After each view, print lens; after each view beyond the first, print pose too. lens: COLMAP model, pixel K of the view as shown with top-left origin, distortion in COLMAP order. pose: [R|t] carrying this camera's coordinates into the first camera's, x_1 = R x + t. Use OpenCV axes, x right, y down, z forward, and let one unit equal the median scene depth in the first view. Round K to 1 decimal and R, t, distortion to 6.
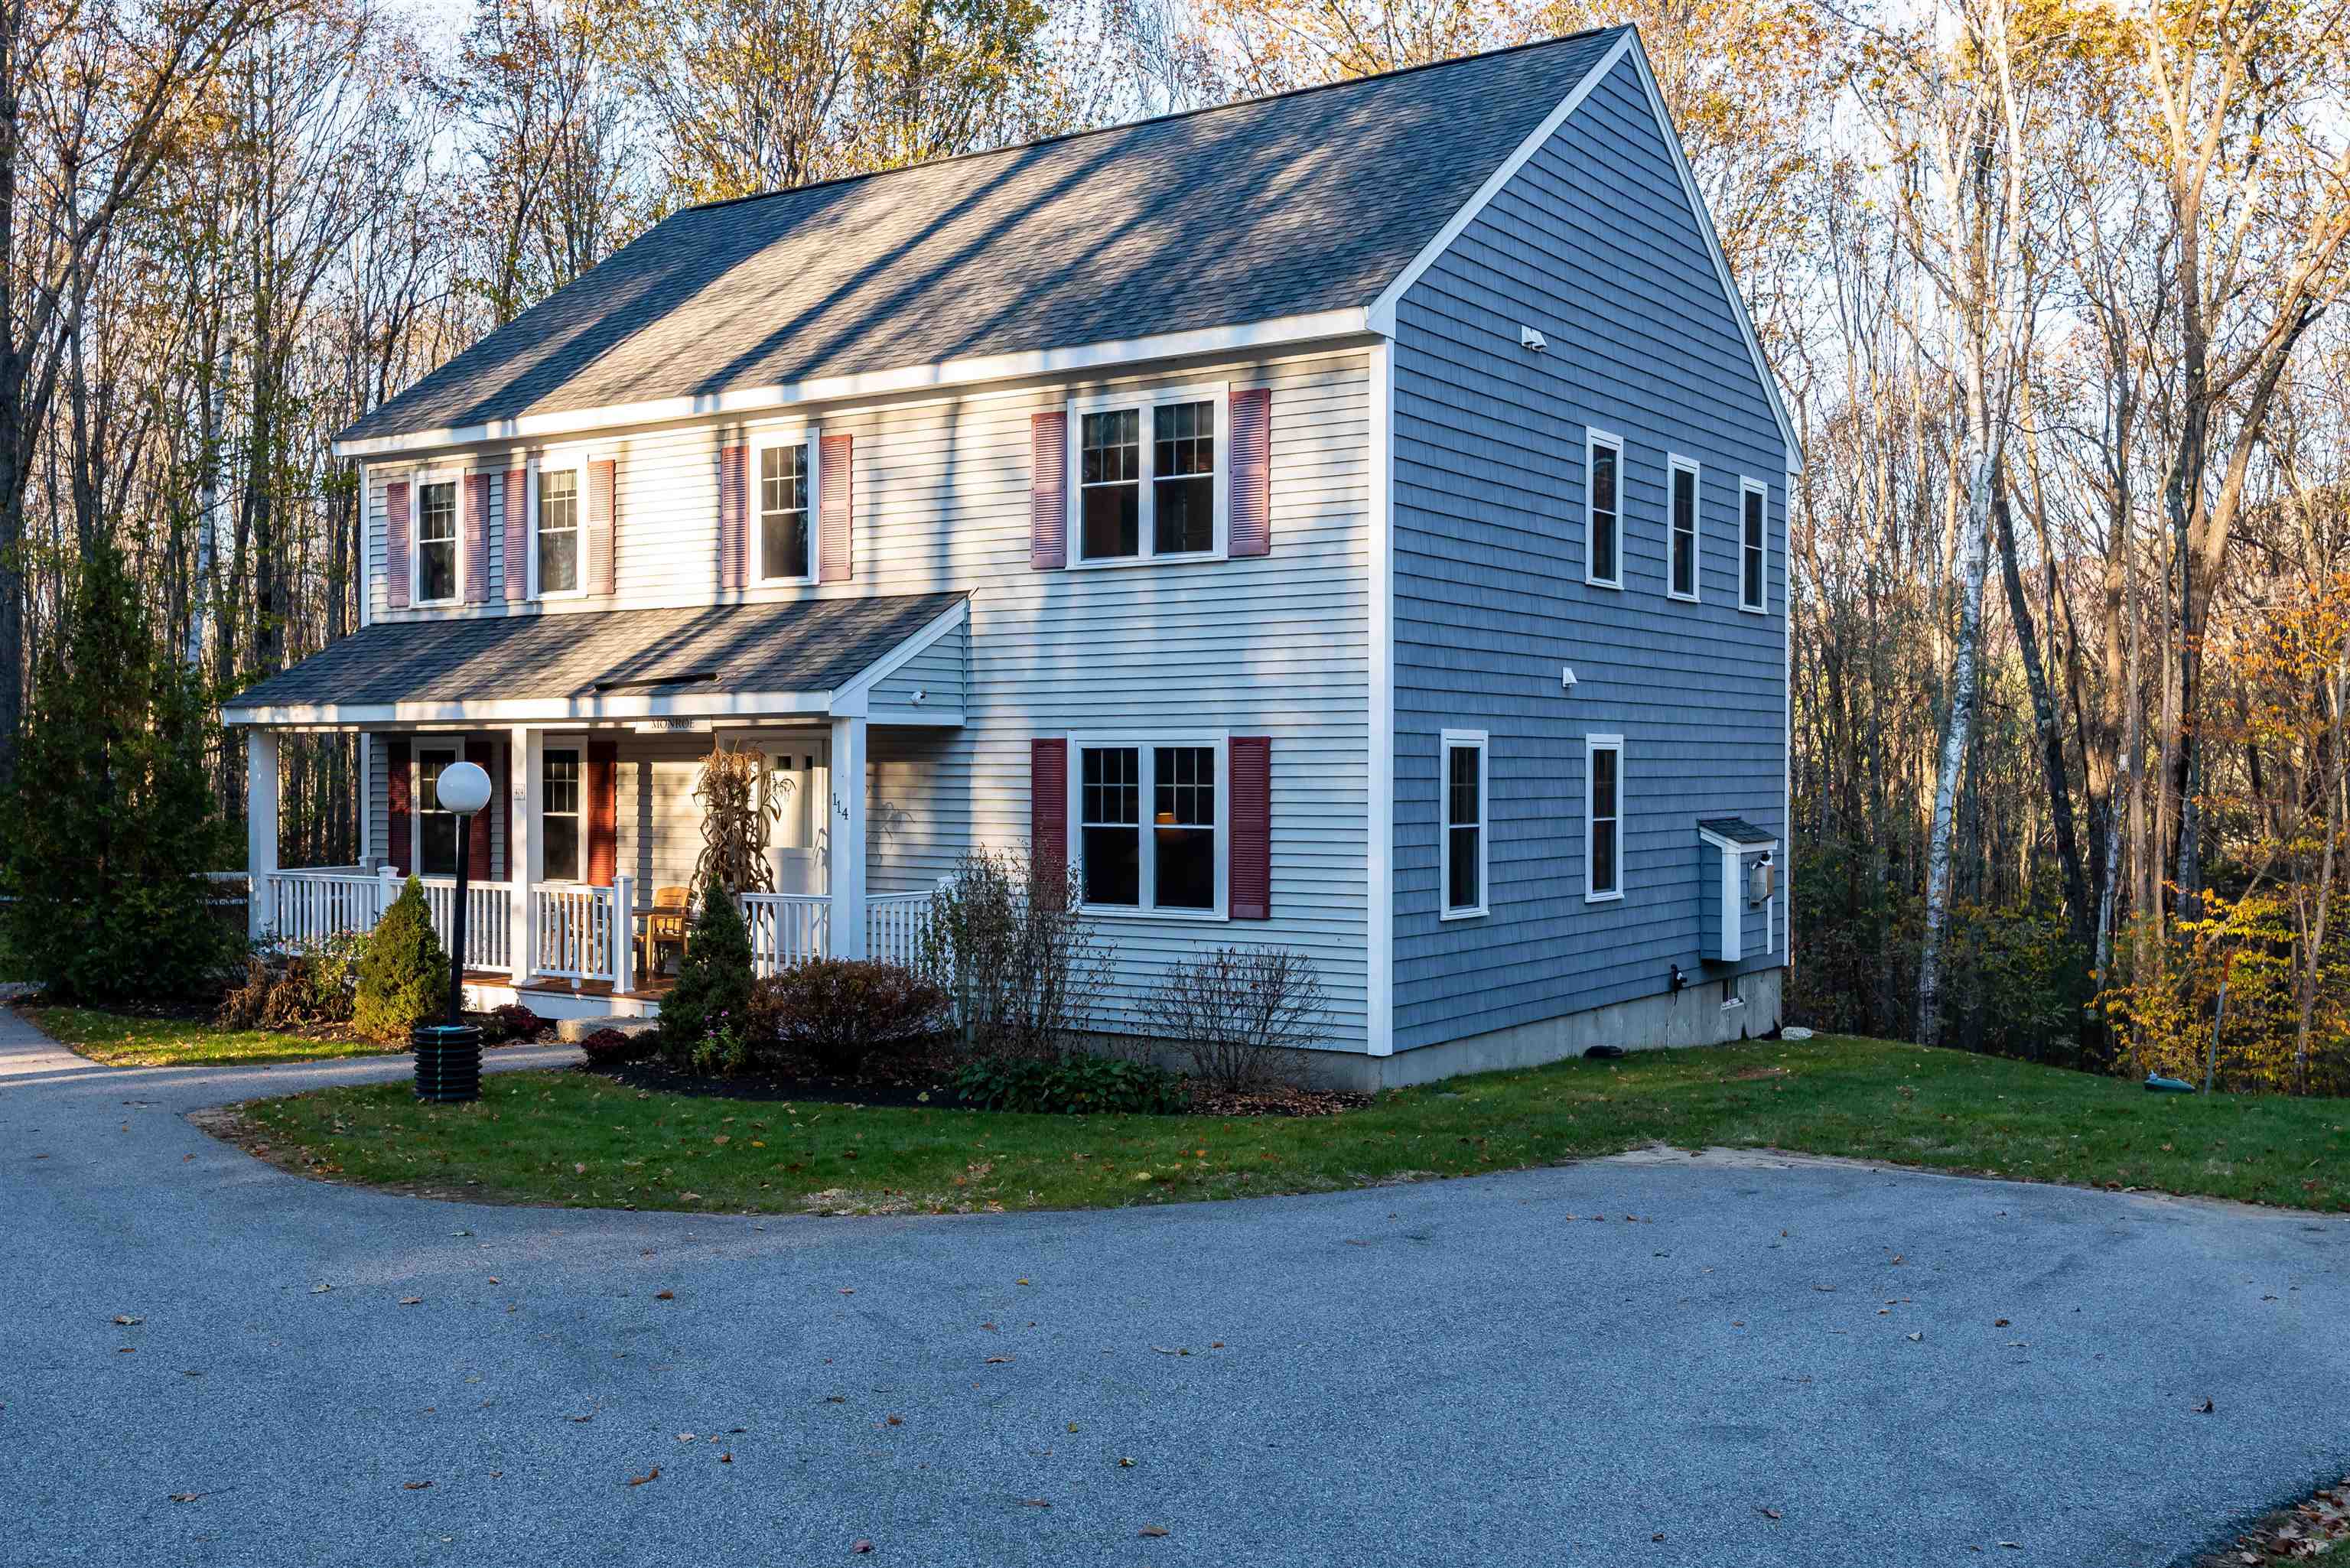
lens RADIAL K [[1972.6, 0, 1175.0], [0, 1972.6, 784.0], [0, 0, 1]] dist [-0.004324, -0.006054]
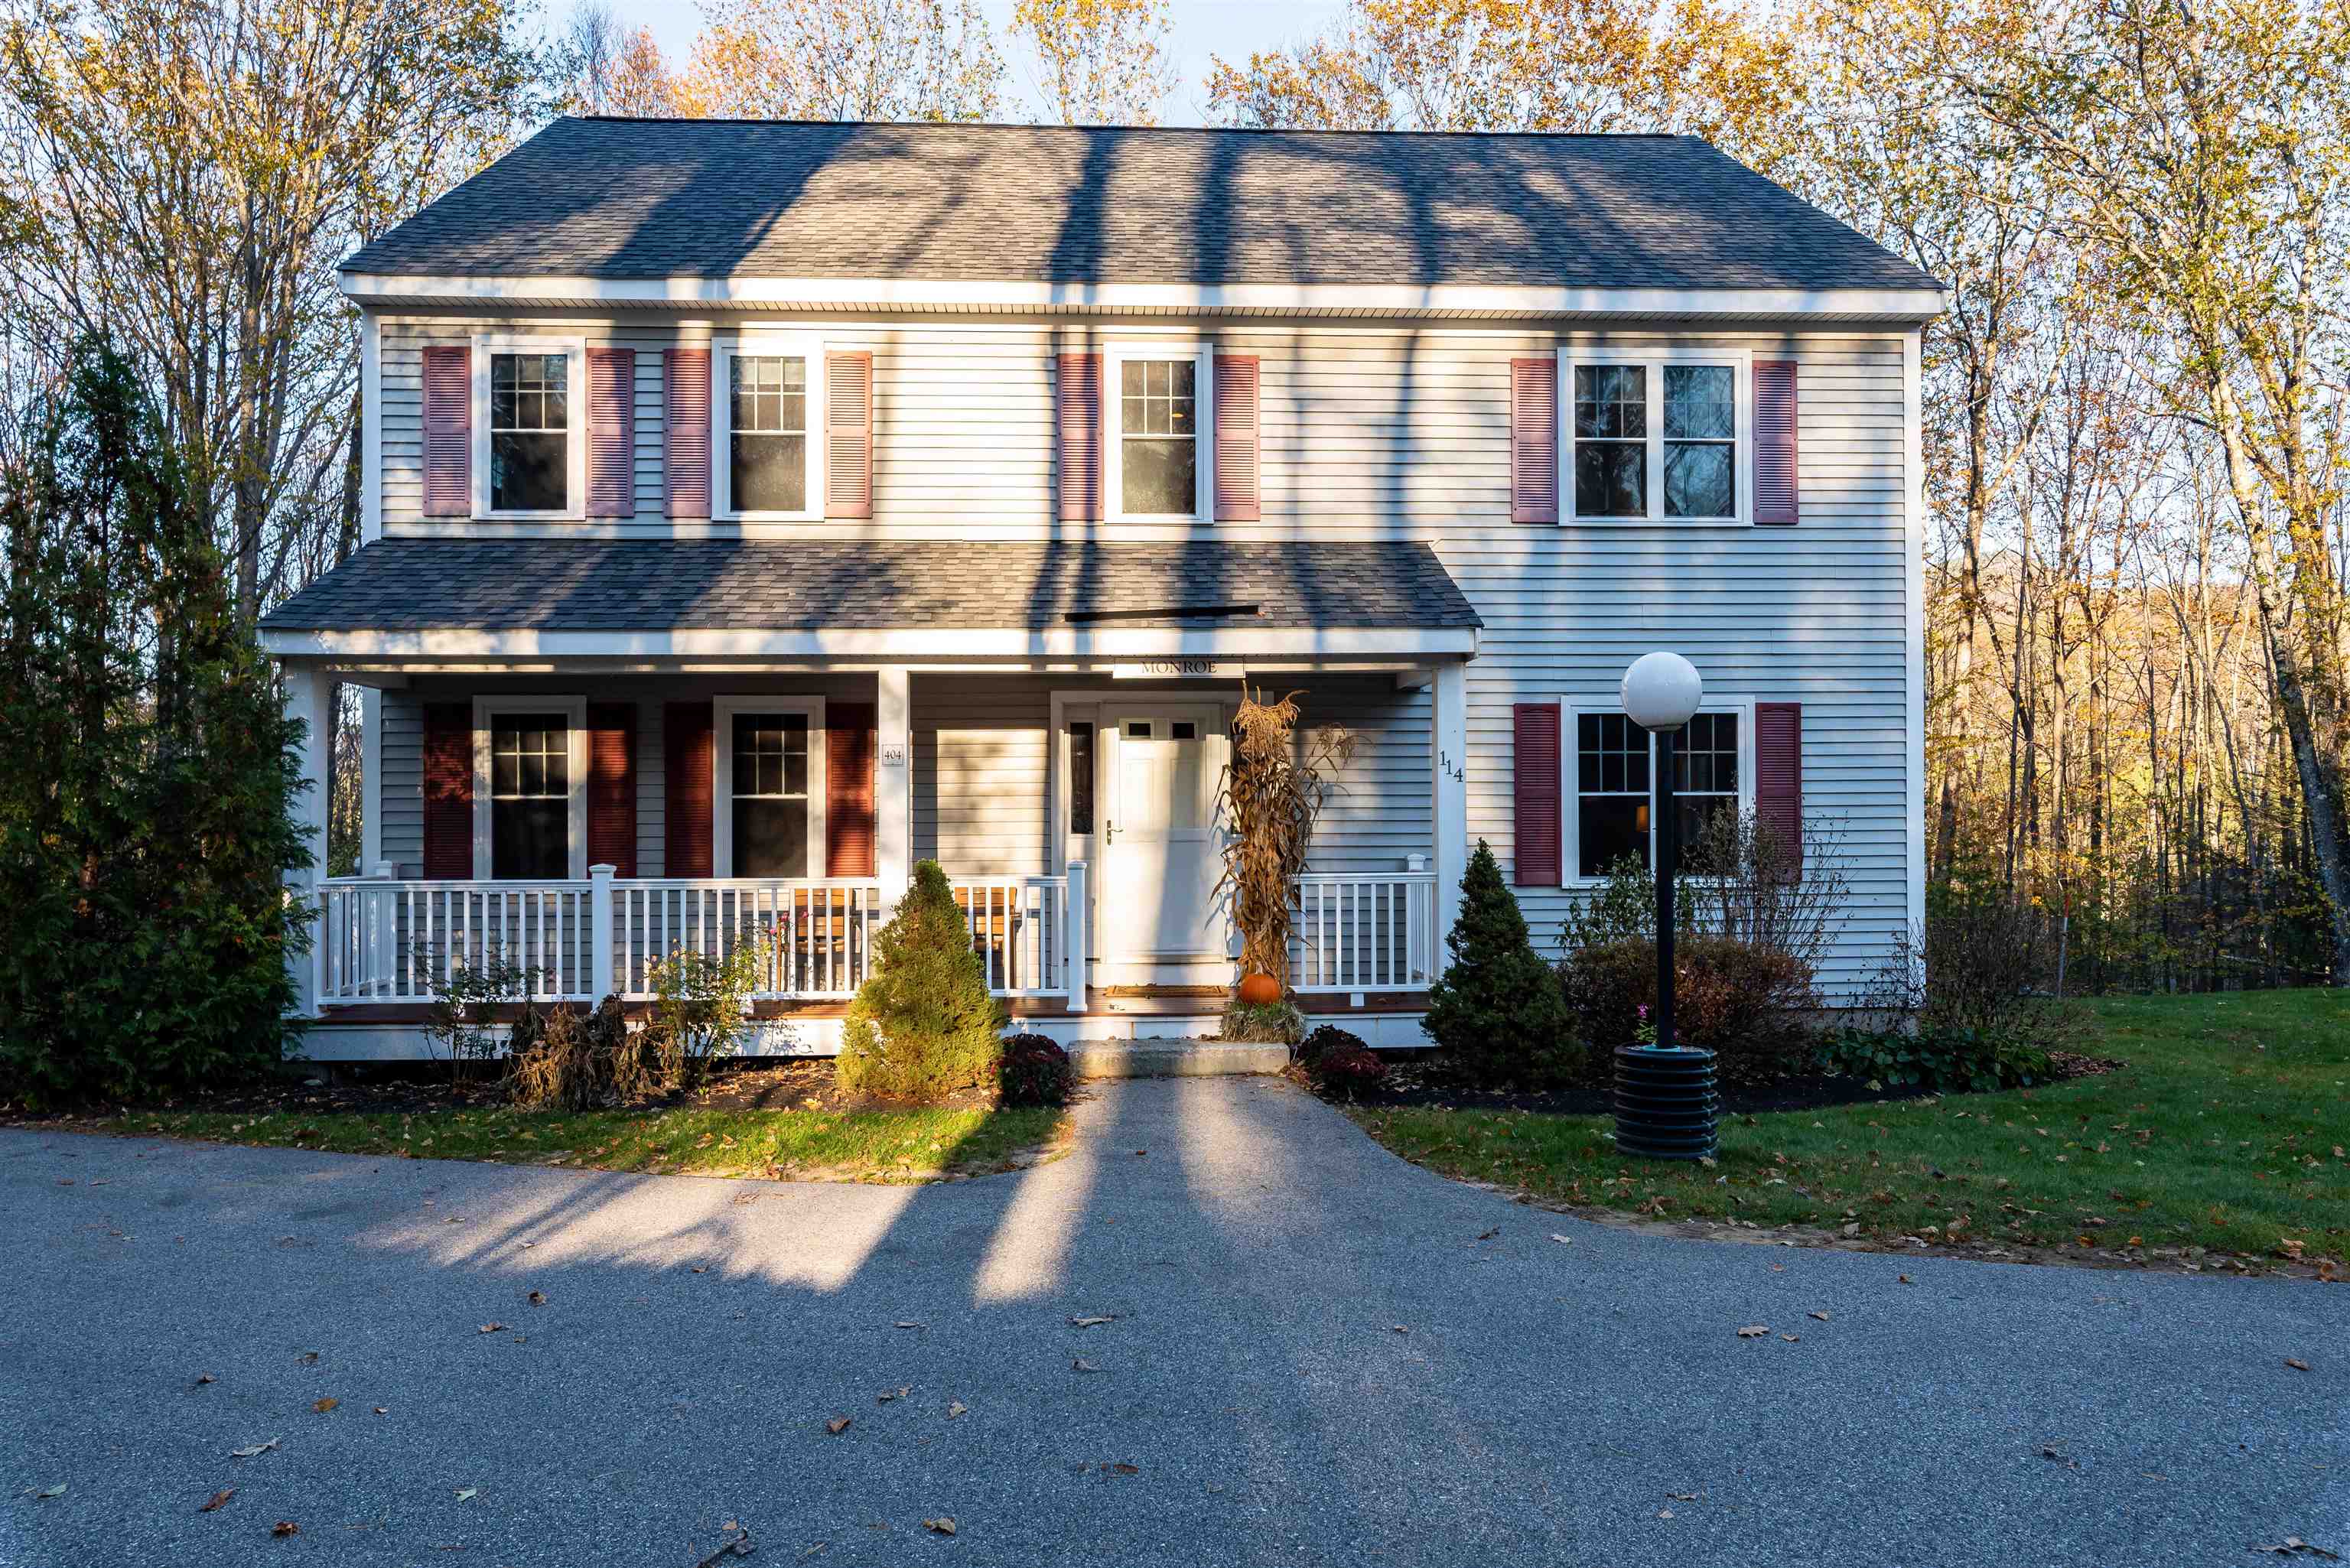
lens RADIAL K [[1364.2, 0, 1175.8], [0, 1364.2, 796.8], [0, 0, 1]] dist [0.002498, 0.000023]
pose [[0.837322, 0.001168, 0.546708, -0.524495], [0.008195, 0.999859, -0.014687, 0.027651], [-0.546648, 0.016778, 0.837194, 0.509986]]
